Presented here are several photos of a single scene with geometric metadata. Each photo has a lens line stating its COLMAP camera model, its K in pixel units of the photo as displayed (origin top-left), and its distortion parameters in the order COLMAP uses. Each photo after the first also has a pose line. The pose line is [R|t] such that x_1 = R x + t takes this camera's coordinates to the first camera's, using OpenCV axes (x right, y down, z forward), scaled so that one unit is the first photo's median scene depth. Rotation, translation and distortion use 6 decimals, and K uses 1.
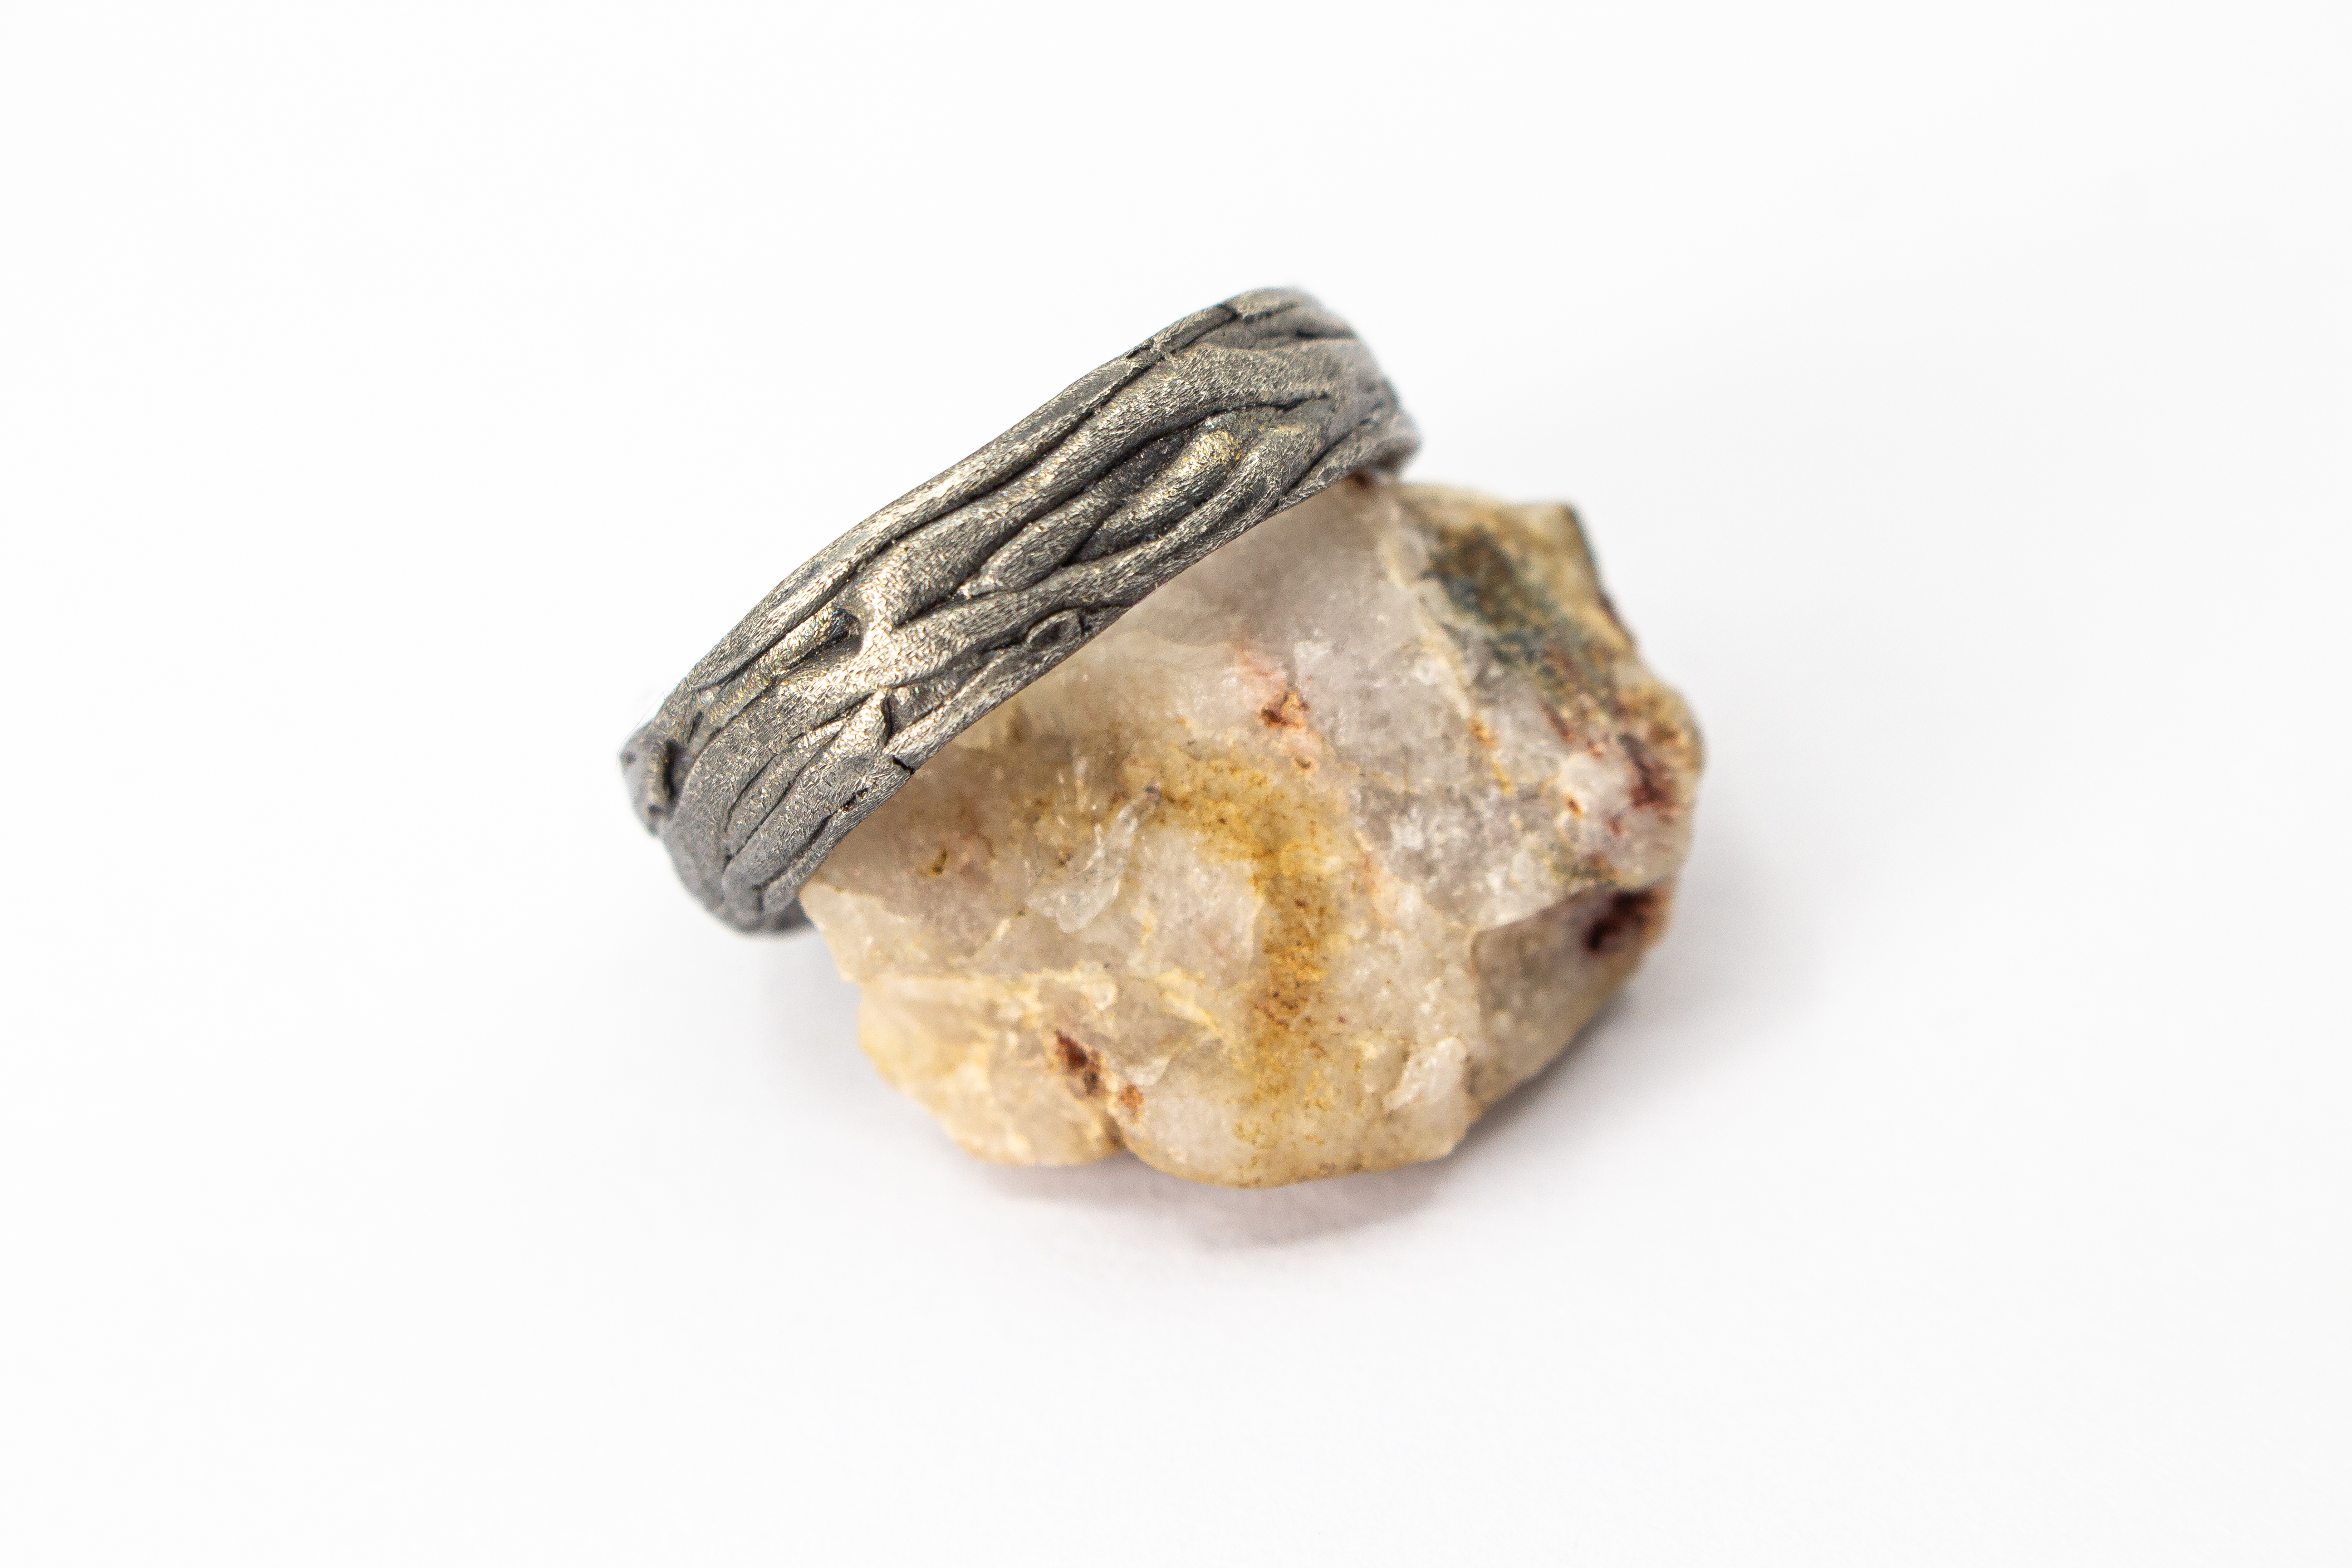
lens RADIAL K [[5181.6, 0, 1179.4], [0, 5181.6, 783.7], [0, 0, 1]] dist [-0.078682, 0.000000]
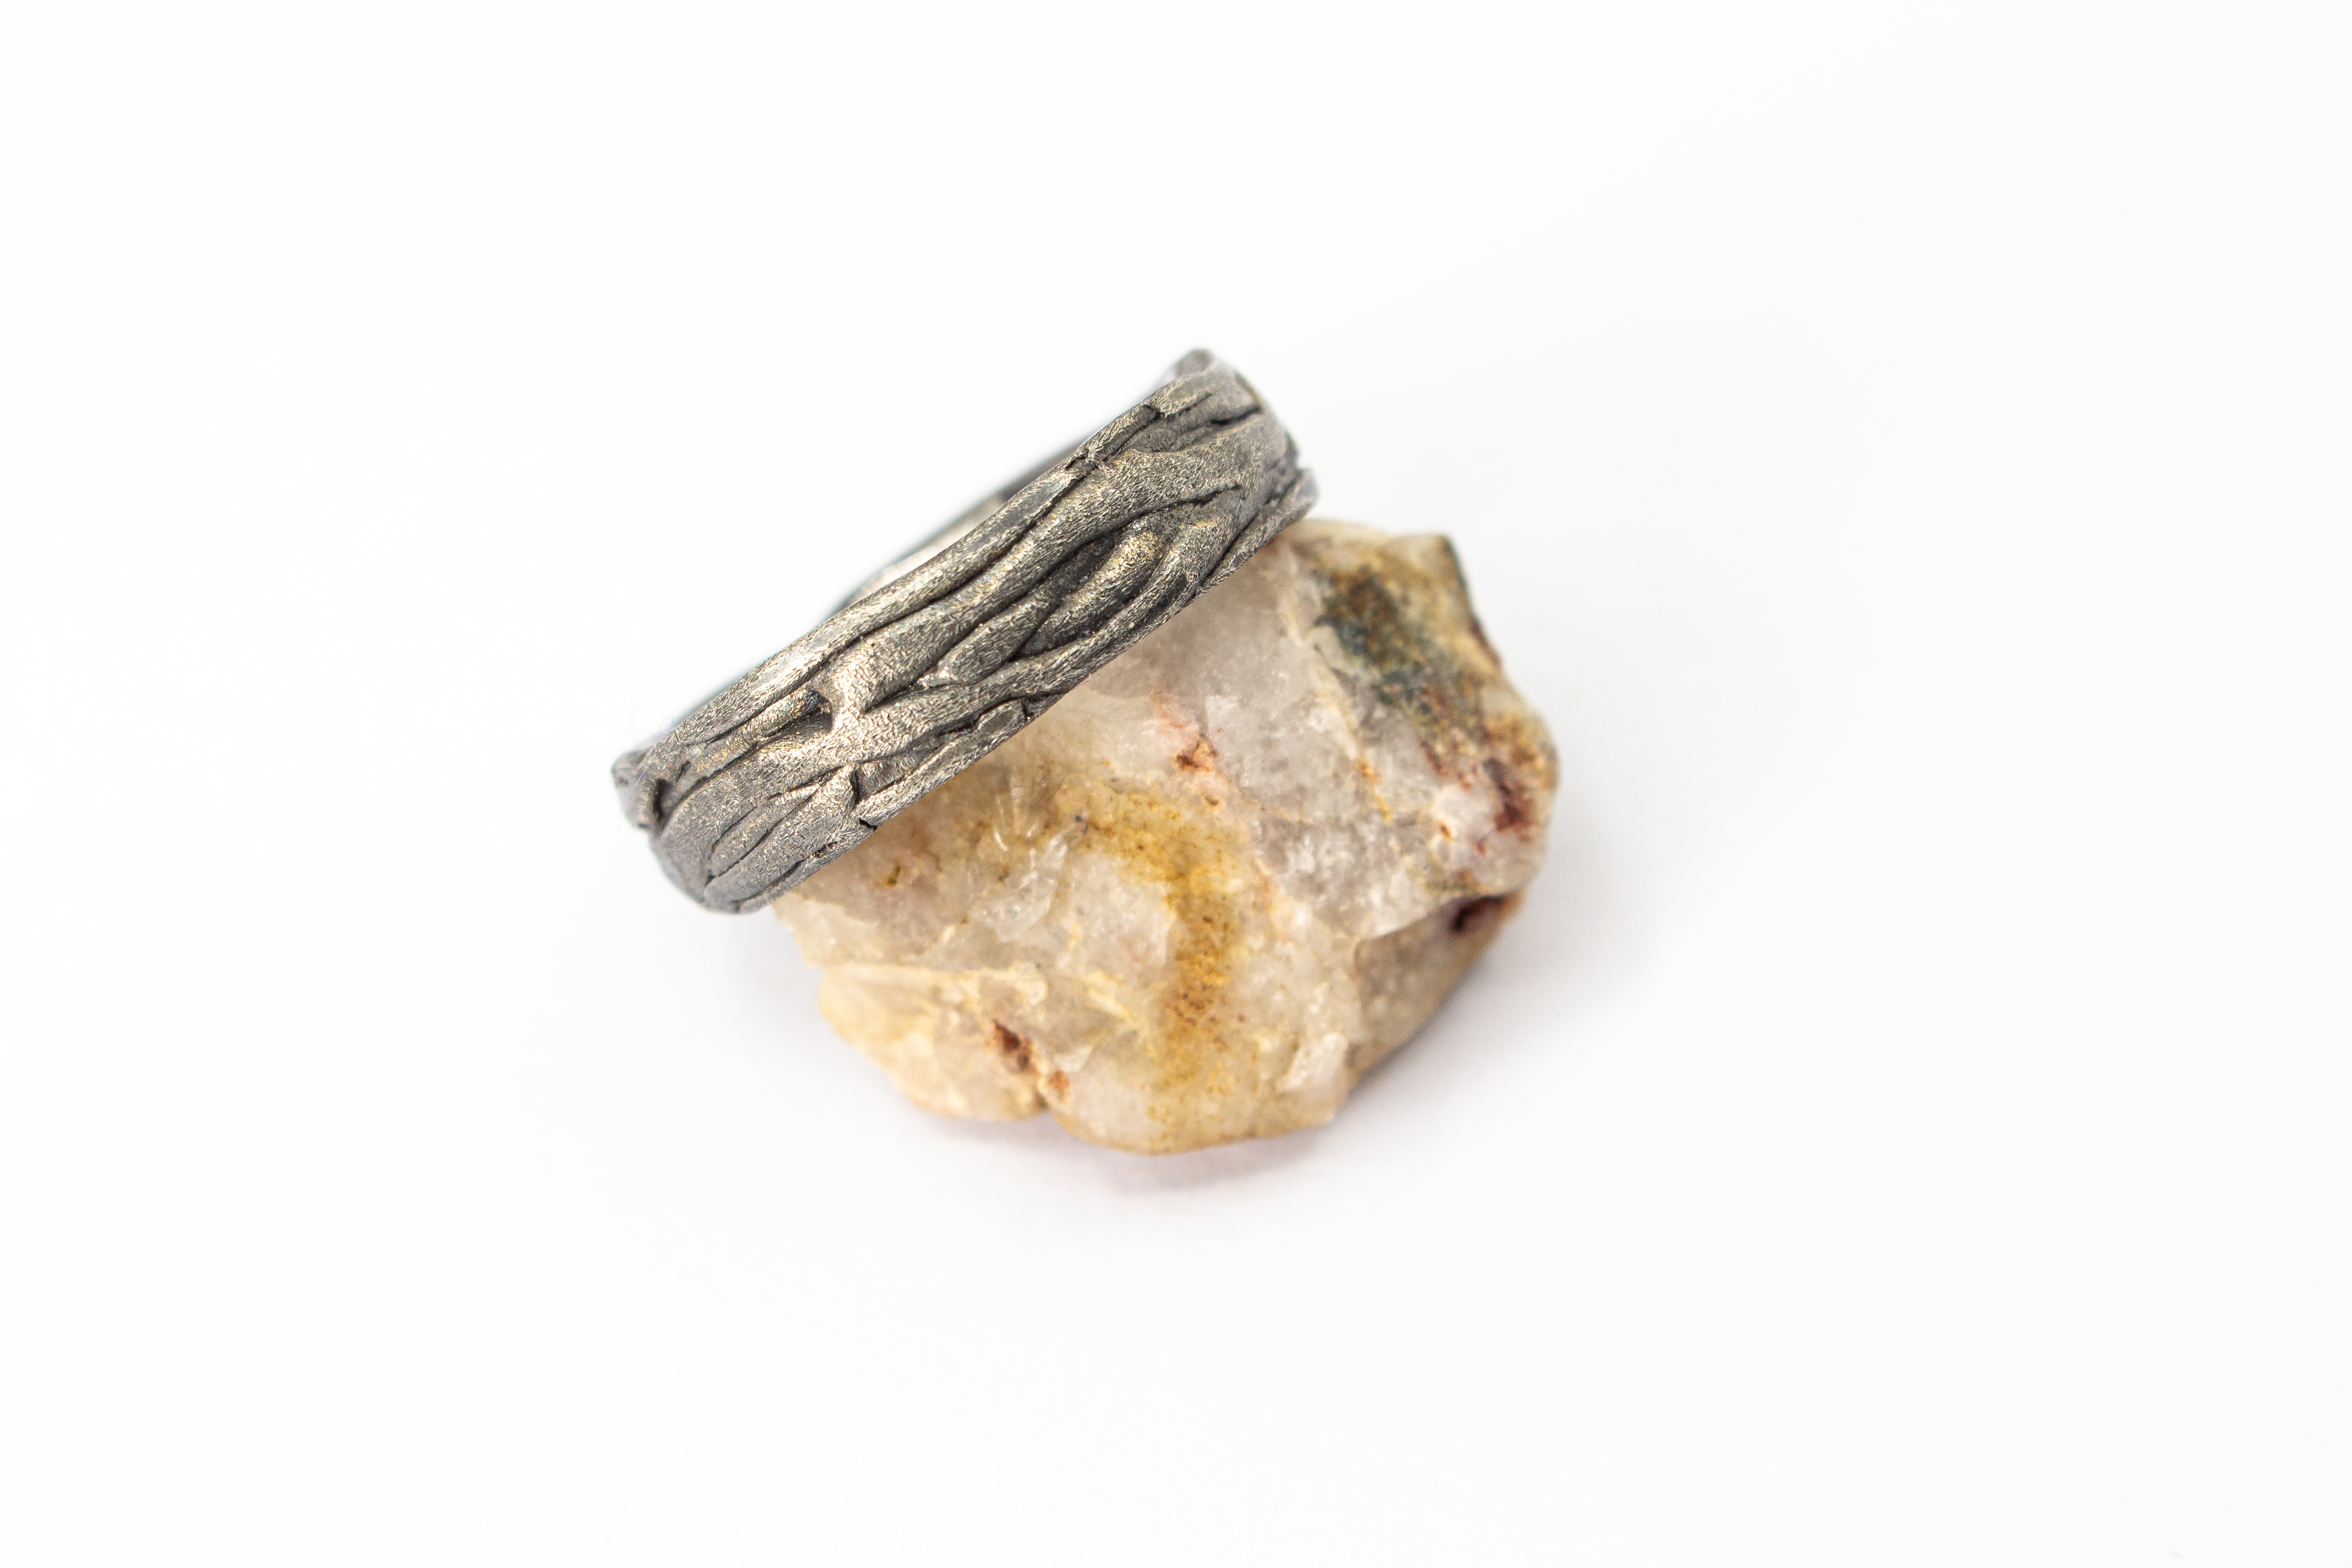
lens RADIAL K [[5181.6, 0, 1172.9], [0, 5181.6, 784.5], [0, 0, 1]] dist [-0.078682, 0.000000]
pose [[0.999280, 0.008115, 0.037069, -0.027299], [-0.013957, 0.986992, 0.160160, -0.190840], [-0.035287, -0.160562, 0.986395, -0.133356]]
